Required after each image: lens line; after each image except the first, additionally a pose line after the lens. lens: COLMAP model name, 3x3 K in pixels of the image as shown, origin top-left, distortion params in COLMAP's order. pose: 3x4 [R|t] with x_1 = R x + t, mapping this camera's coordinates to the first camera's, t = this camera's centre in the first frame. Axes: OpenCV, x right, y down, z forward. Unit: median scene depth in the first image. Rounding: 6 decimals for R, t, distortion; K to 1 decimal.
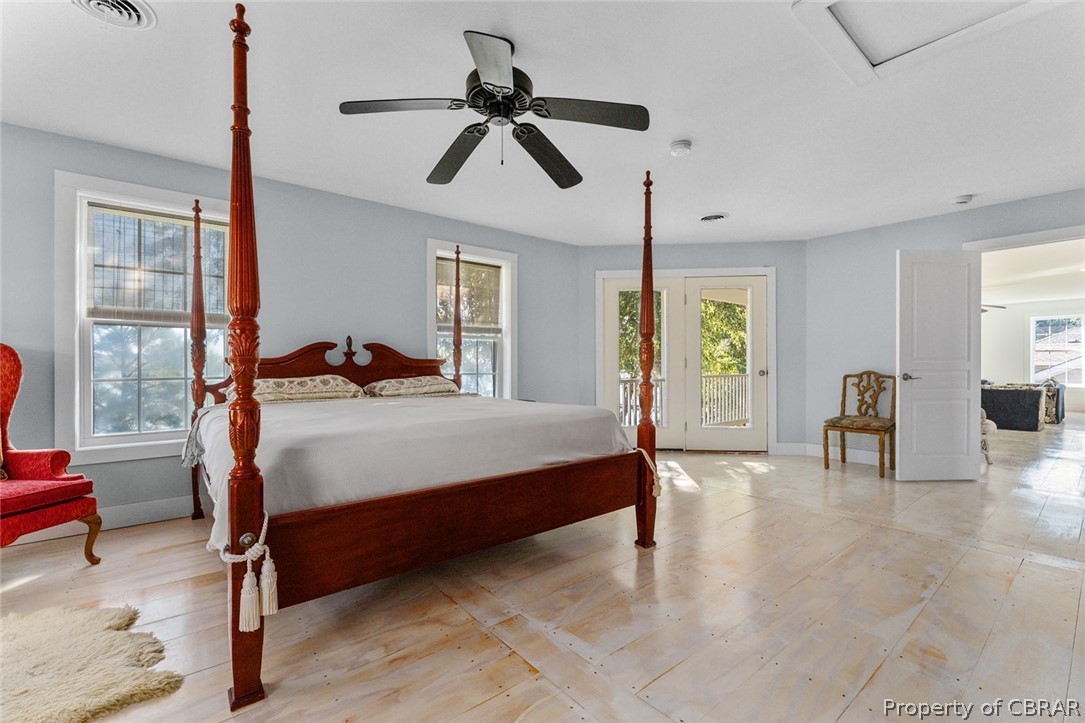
lens RADIAL K [[472.9, 0, 542.5], [0, 472.9, 362.3], [0, 0, 1]] dist [0.003883, 0.000451]
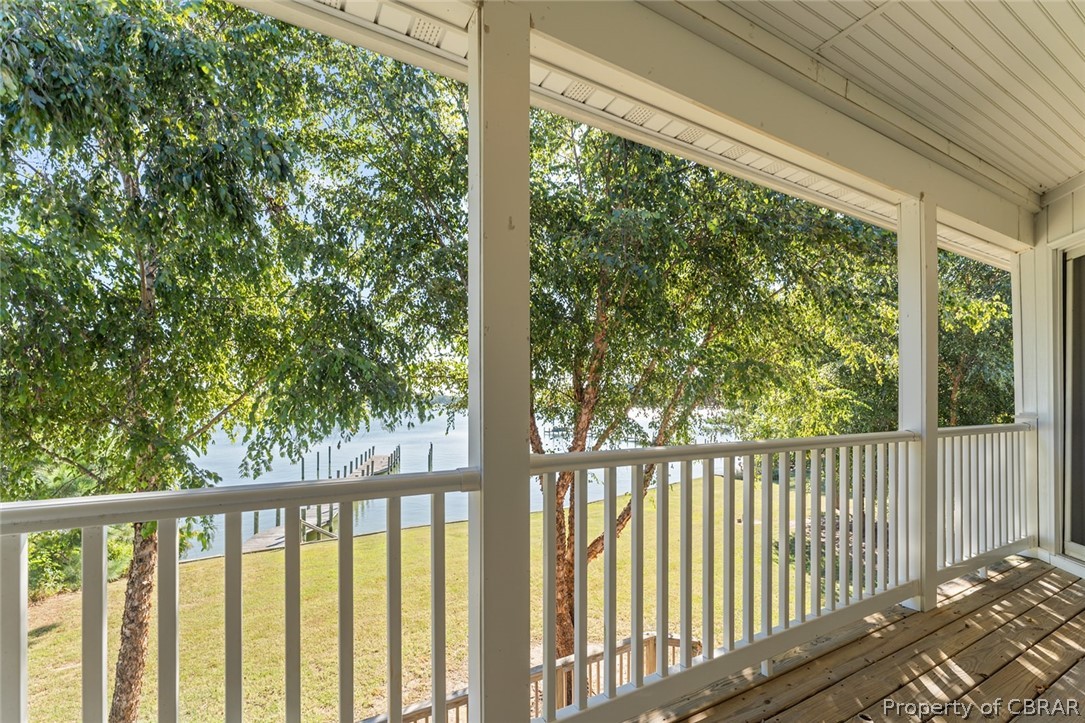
lens RADIAL K [[472.9, 0, 541.3], [0, 472.9, 396.9], [0, 0, 1]] dist [0.003883, 0.000451]
pose [[0.984389, 0.000983, -0.176004, 0.120539], [-0.001324, 0.999997, -0.001819, 0.001397], [0.176002, 0.002023, 0.984388, 0.317288]]
